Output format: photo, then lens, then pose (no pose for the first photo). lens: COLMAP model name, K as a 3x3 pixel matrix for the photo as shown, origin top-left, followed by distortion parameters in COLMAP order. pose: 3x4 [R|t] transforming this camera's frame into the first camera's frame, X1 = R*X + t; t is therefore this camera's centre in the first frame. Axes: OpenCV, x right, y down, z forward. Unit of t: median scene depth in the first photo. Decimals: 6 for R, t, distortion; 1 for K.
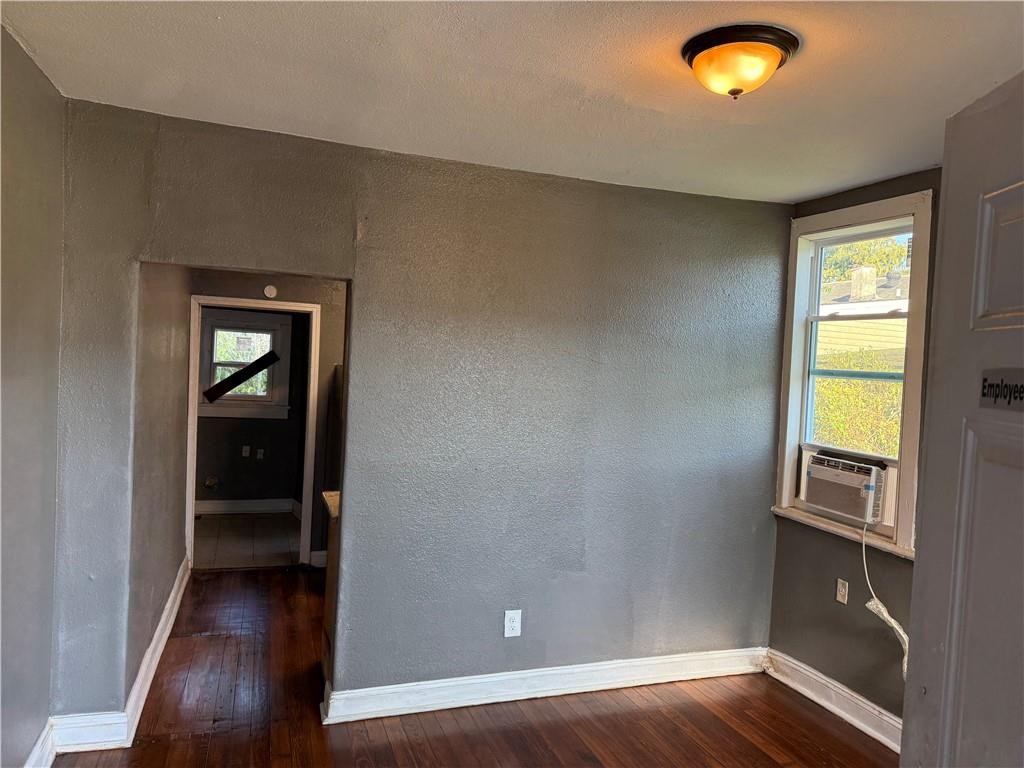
lens RADIAL K [[719.1, 0, 512.0], [0, 719.1, 384.0], [0, 0, 1]] dist [0.044456, -0.085868]
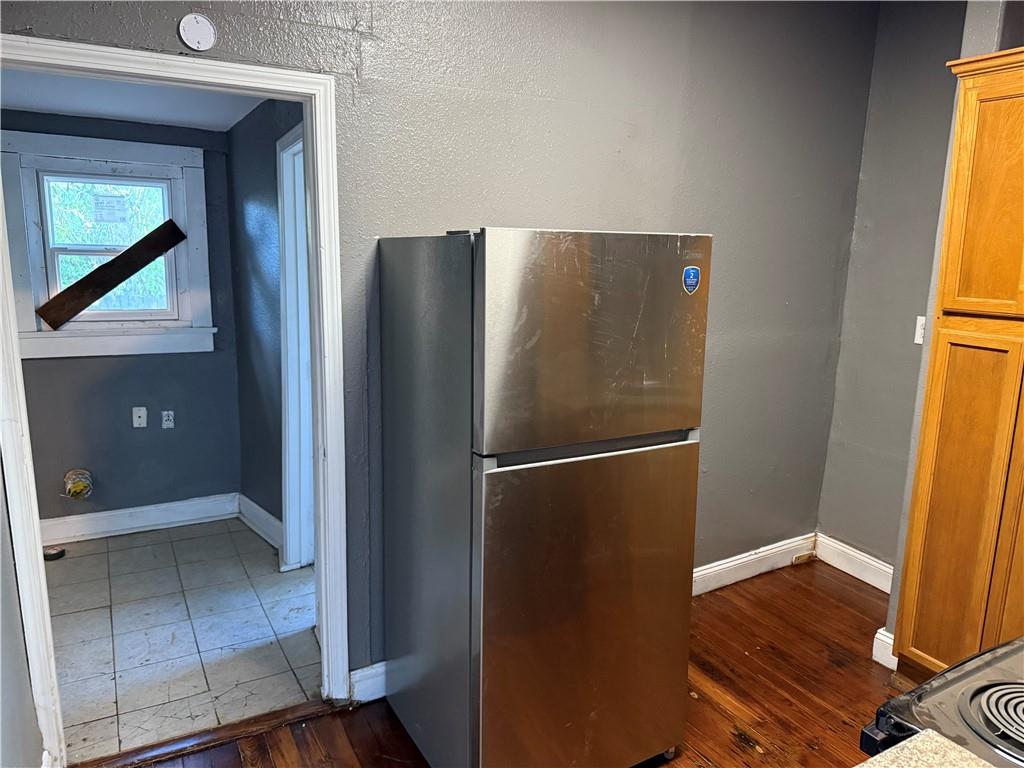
lens RADIAL K [[719.1, 0, 512.0], [0, 719.1, 384.0], [0, 0, 1]] dist [0.044456, -0.085868]
pose [[0.984580, -0.062766, 0.163285, -0.189824], [0.035358, 0.985553, 0.165638, -0.008523], [-0.171322, -0.157310, 0.972575, 0.455638]]
